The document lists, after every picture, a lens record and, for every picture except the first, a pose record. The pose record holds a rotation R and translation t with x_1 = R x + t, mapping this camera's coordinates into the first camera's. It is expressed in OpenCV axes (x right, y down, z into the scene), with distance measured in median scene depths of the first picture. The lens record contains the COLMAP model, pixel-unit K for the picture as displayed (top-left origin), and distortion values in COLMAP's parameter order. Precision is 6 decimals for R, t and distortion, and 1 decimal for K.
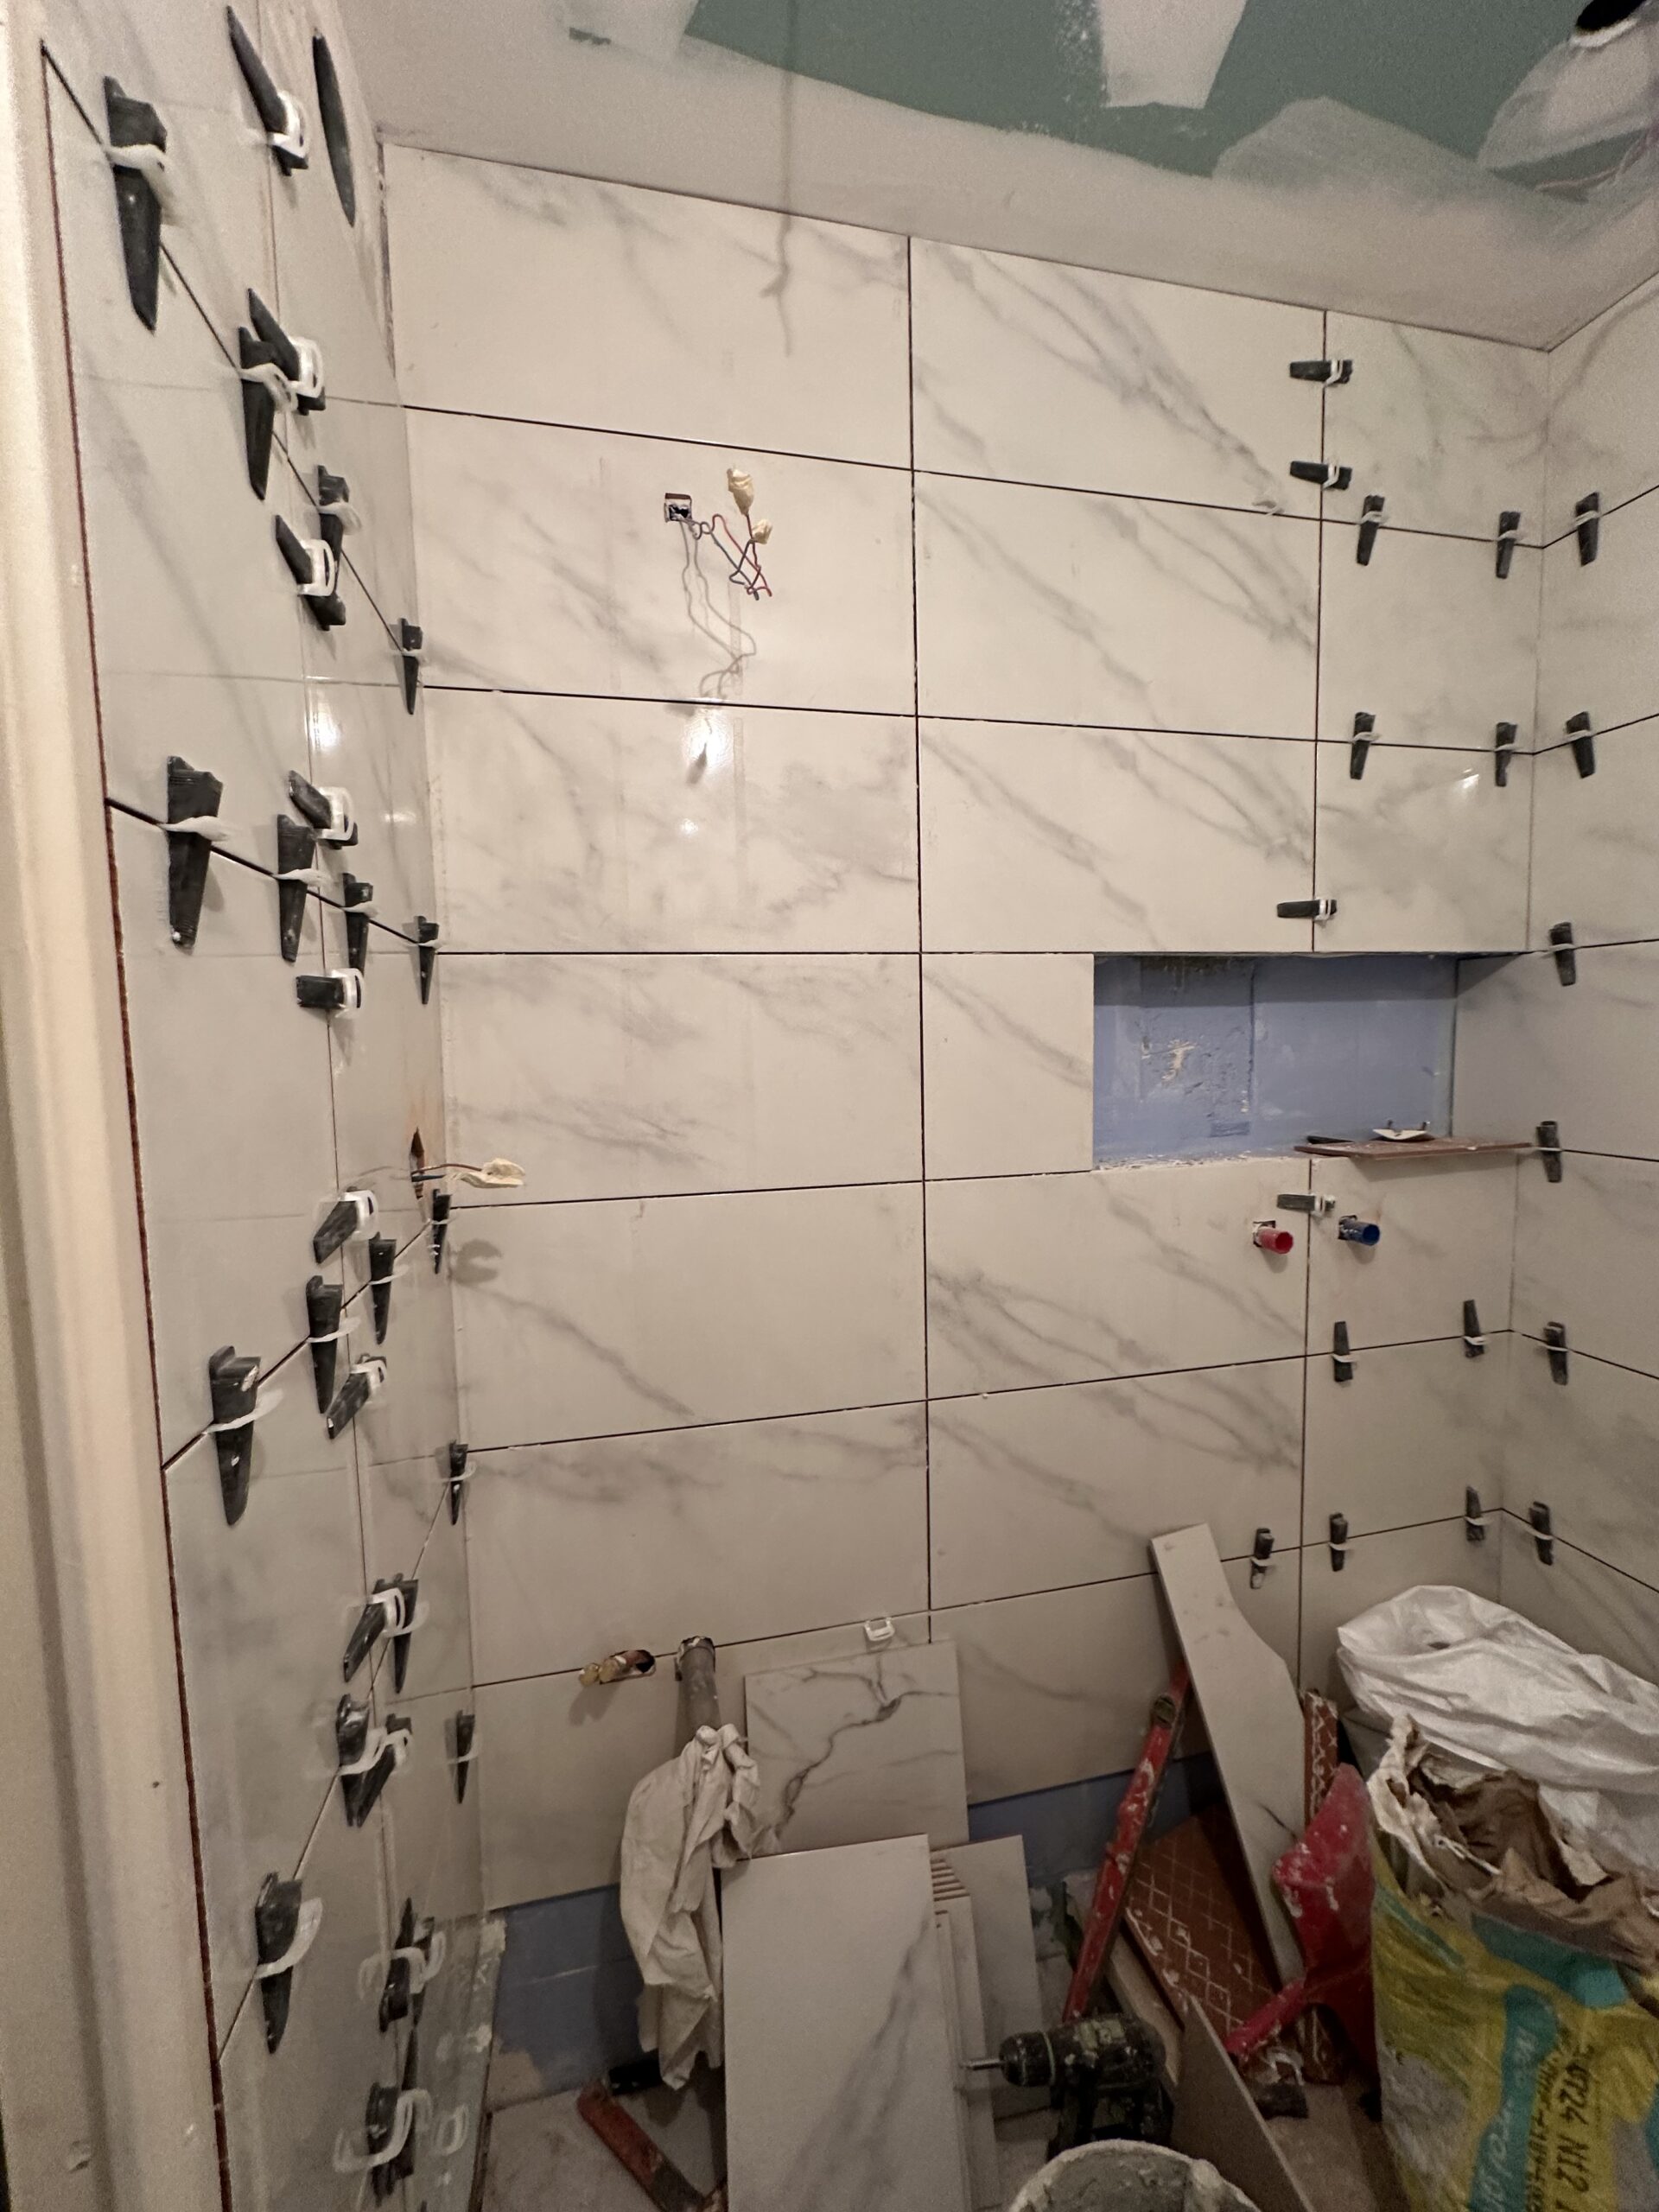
lens RADIAL K [[874.7, 0, 833.7], [0, 874.7, 1100.4], [0, 0, 1]] dist [0.000928, -0.001440]
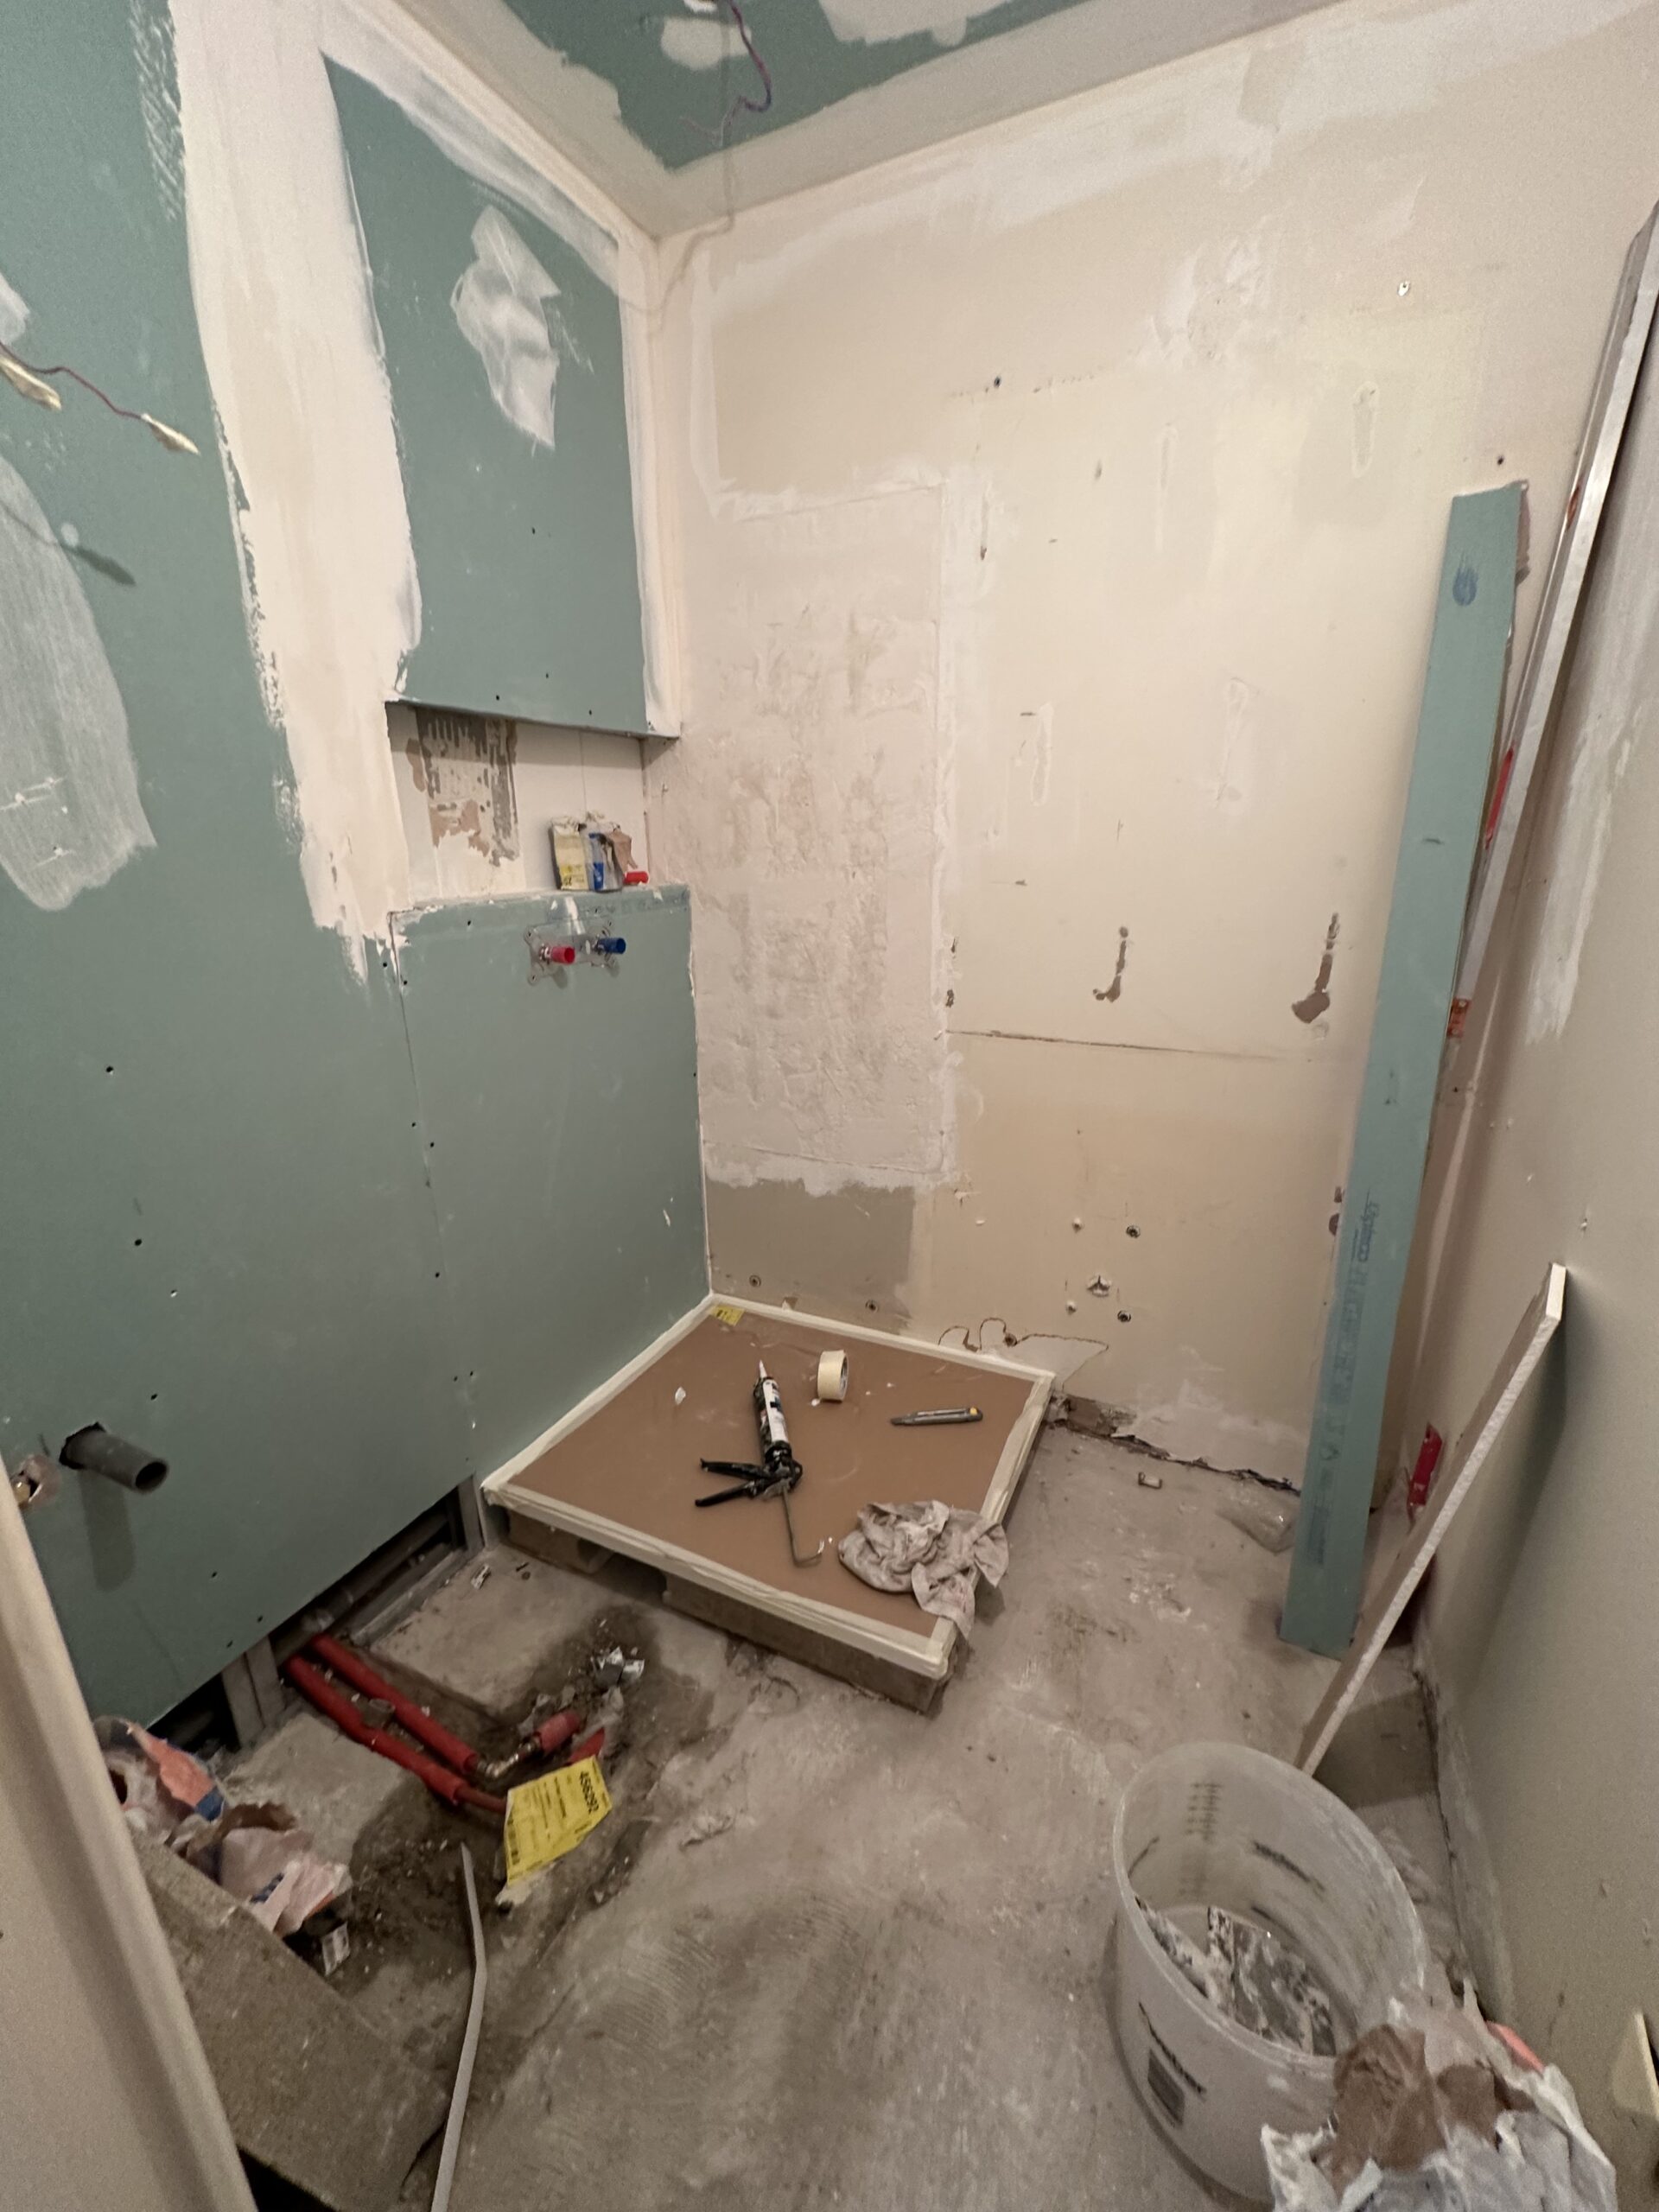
lens RADIAL K [[874.7, 0, 822.6], [0, 874.7, 1095.0], [0, 0, 1]] dist [0.000928, -0.001440]
pose [[0.632182, -0.205179, 0.747160, -0.253911], [0.058049, 0.974133, 0.218393, 0.102502], [-0.772643, -0.094692, 0.627739, -0.120156]]
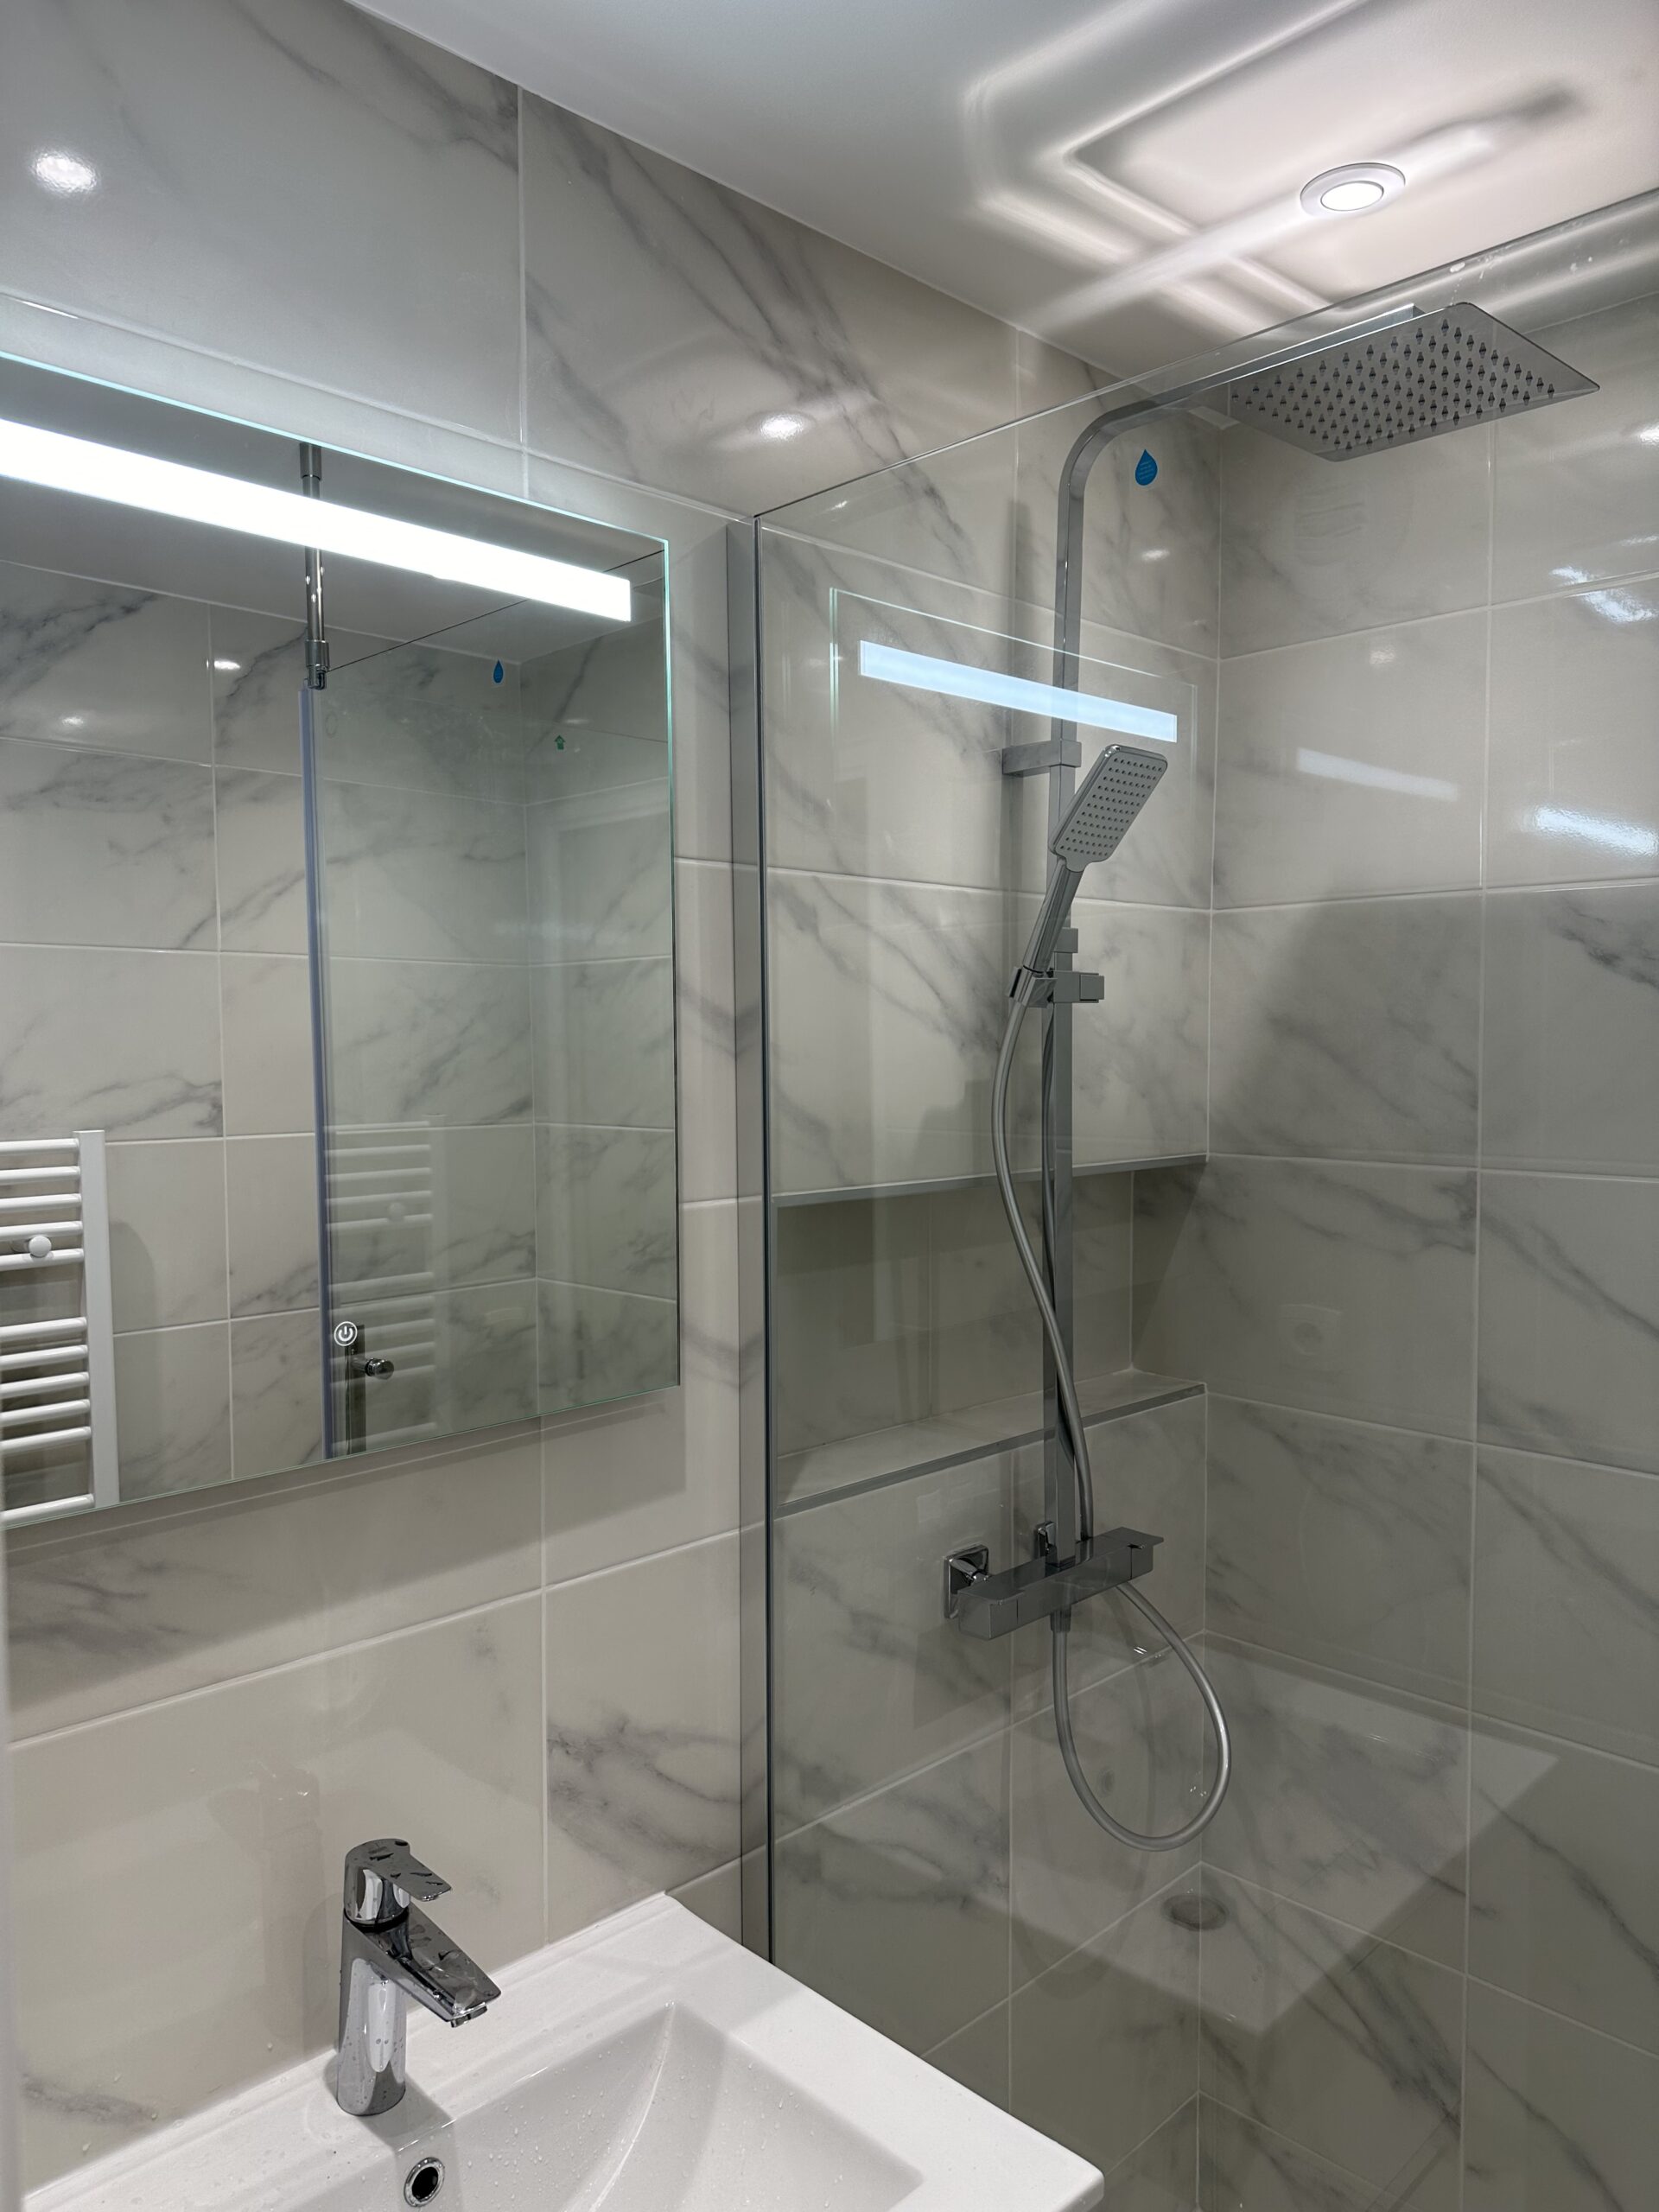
lens RADIAL K [[1553.8, 0, 831.4], [0, 1553.8, 1125.2], [0, 0, 1]] dist [0.024465, -0.028476]
pose [[0.855574, -0.007769, 0.517623, -0.261001], [0.022742, 0.999486, -0.022589, -0.186480], [-0.517181, 0.031099, 0.855311, -0.039090]]
